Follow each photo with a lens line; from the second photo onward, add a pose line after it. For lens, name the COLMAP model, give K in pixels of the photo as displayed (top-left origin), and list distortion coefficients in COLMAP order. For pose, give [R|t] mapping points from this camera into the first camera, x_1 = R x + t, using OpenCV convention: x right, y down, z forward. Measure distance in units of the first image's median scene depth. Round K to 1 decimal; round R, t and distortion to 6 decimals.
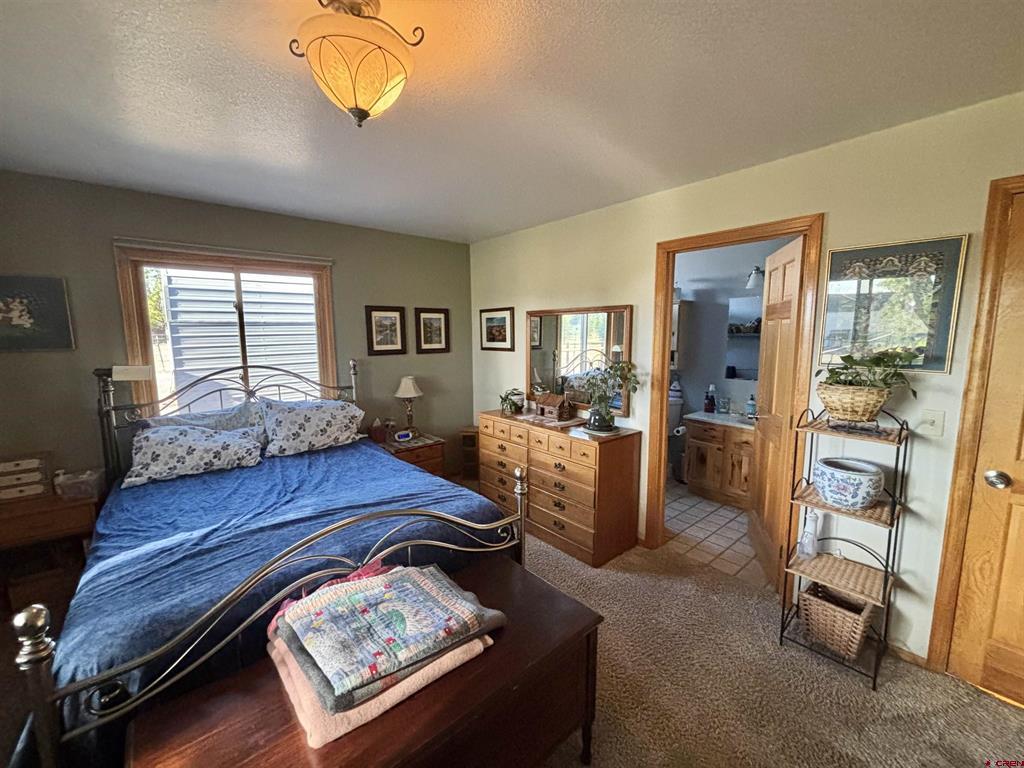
lens RADIAL K [[413.7, 0, 509.7], [0, 413.7, 386.0], [0, 0, 1]] dist [0.002271, -0.000428]
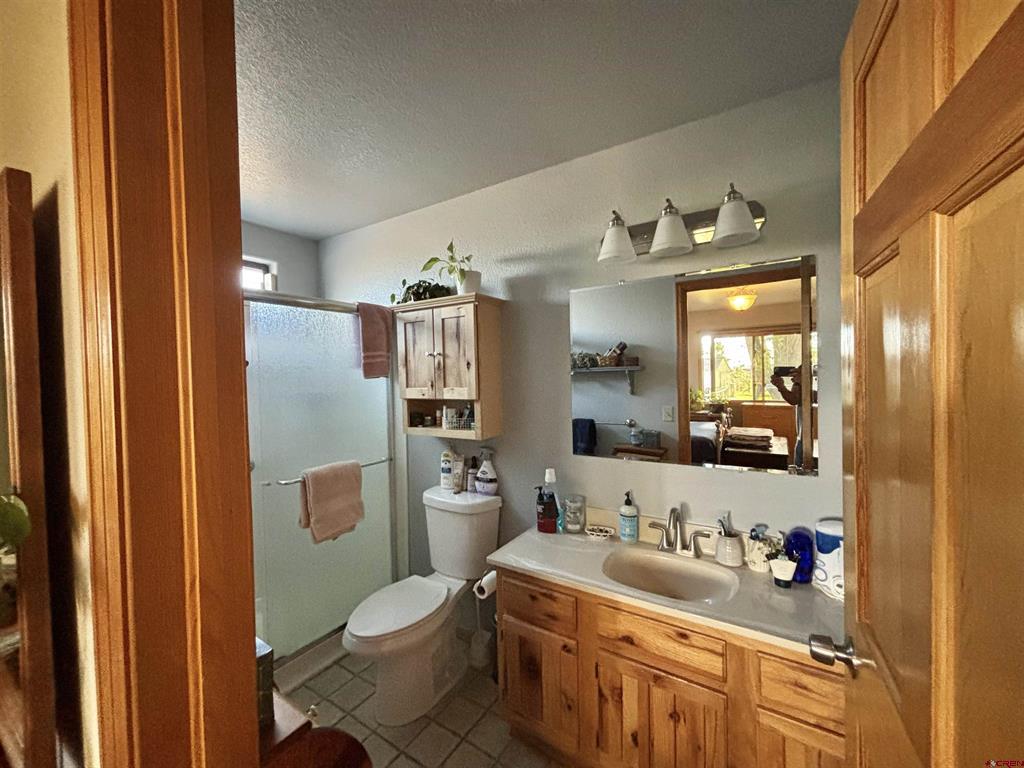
lens RADIAL K [[408.3, 0, 510.4], [0, 408.3, 383.7], [0, 0, 1]] dist [0.000370, 0.000015]
pose [[0.958280, -0.018296, 0.285245, 0.322951], [0.051099, 0.992838, -0.107985, -0.054368], [-0.281227, 0.118055, 0.952352, 0.570913]]
